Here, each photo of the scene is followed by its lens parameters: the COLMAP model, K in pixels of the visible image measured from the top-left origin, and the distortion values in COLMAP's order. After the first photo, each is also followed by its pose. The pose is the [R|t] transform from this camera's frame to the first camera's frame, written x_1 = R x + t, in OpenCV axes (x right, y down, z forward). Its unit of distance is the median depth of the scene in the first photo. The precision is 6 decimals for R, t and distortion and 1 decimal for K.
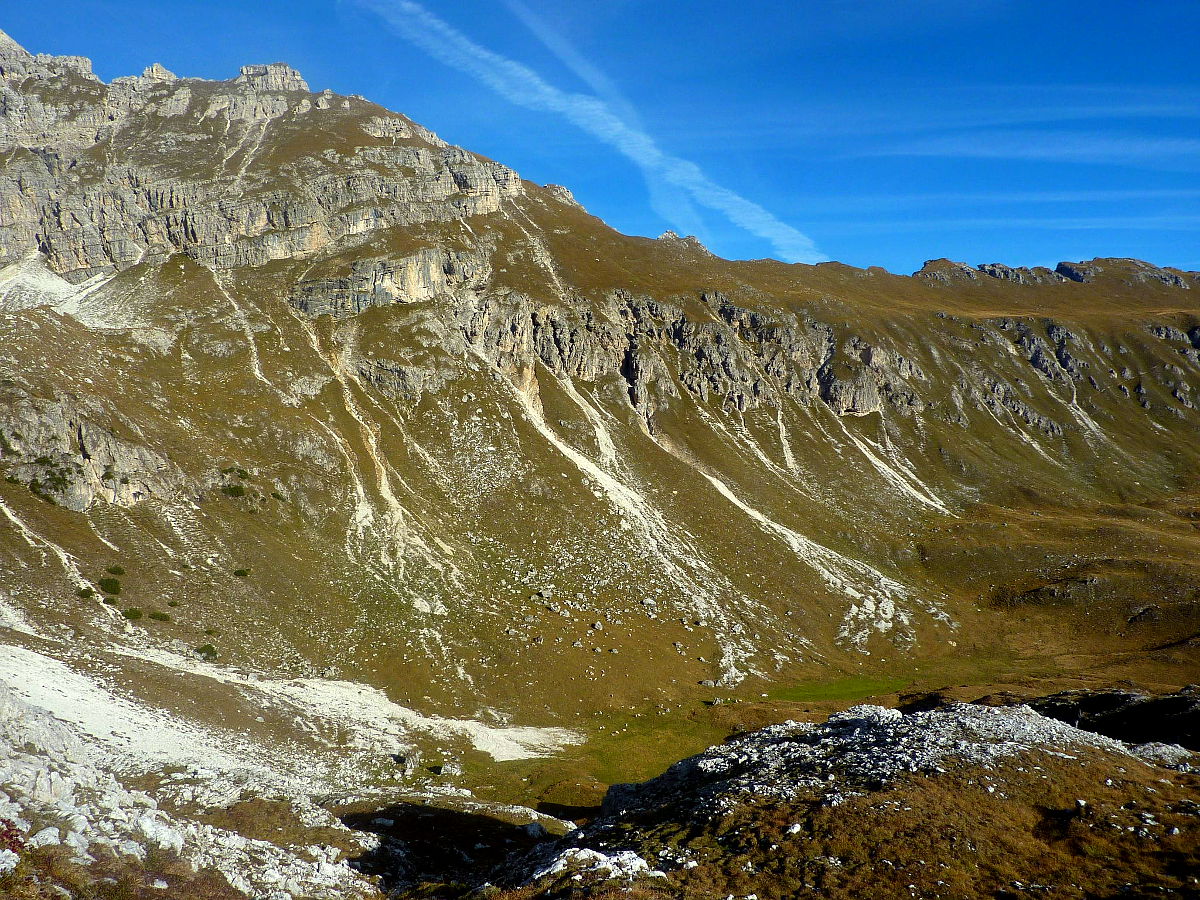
lens RADIAL K [[890.8, 0, 596.5], [0, 890.8, 449.2], [0, 0, 1]] dist [-0.034297, 0.002958]
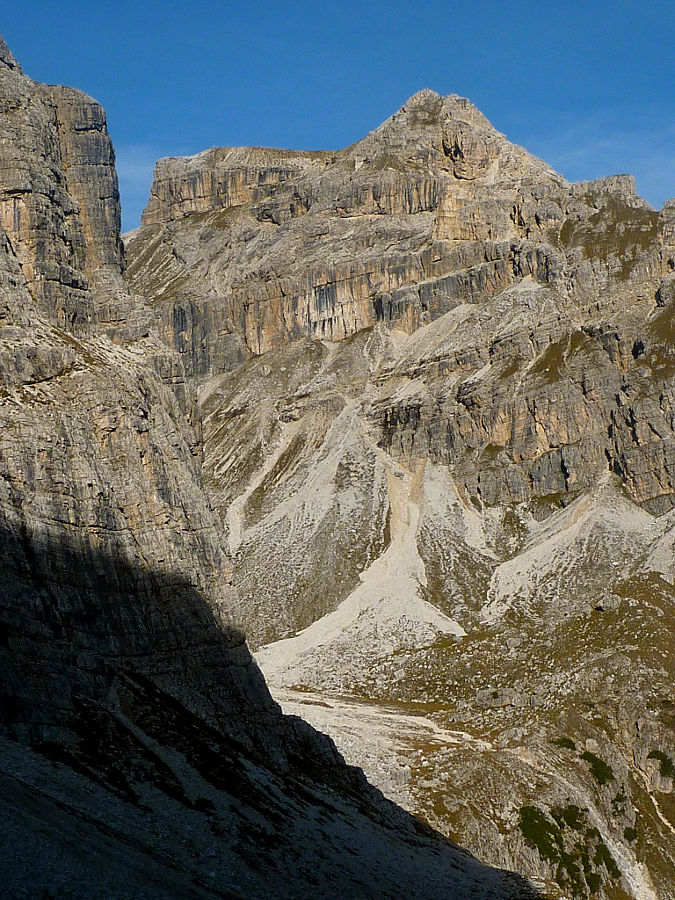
lens RADIAL K [[1746.6, 0, 337.9], [0, 1746.6, 448.4], [0, 0, 1]] dist [0.019933, 0.000000]
pose [[0.811459, -0.060596, -0.581259, 0.082866], [0.006102, 0.995434, -0.095255, -0.095466], [0.584377, 0.073749, 0.808124, -0.413663]]
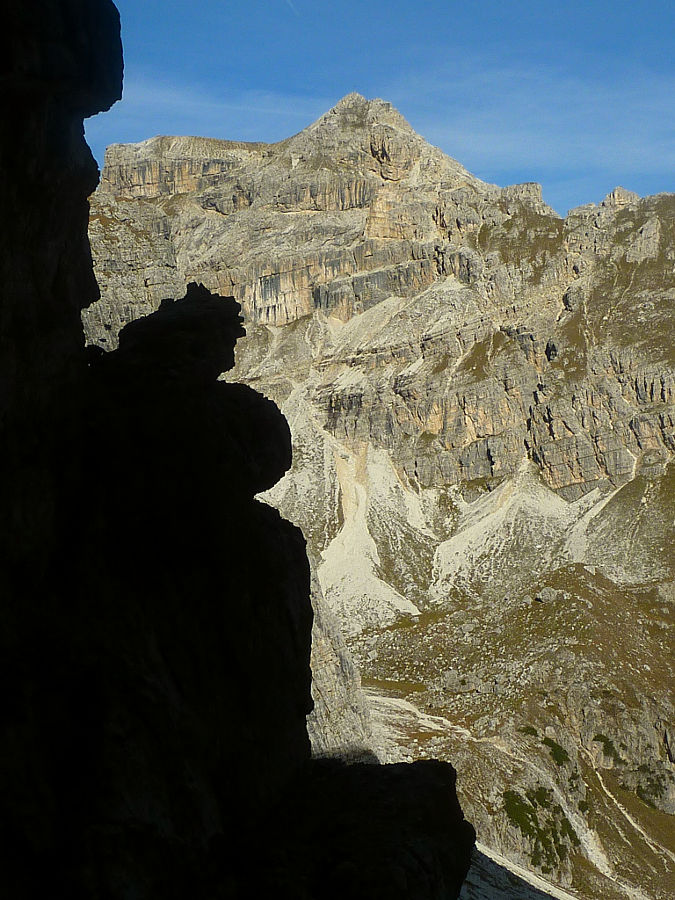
lens RADIAL K [[1637.7, 0, 338.9], [0, 1637.7, 447.5], [0, 0, 1]] dist [0.024730, 0.000000]
pose [[0.862064, -0.011623, -0.506666, 0.069532], [0.000472, 0.999755, -0.022132, -0.196216], [0.506799, 0.018840, 0.861858, -0.585872]]
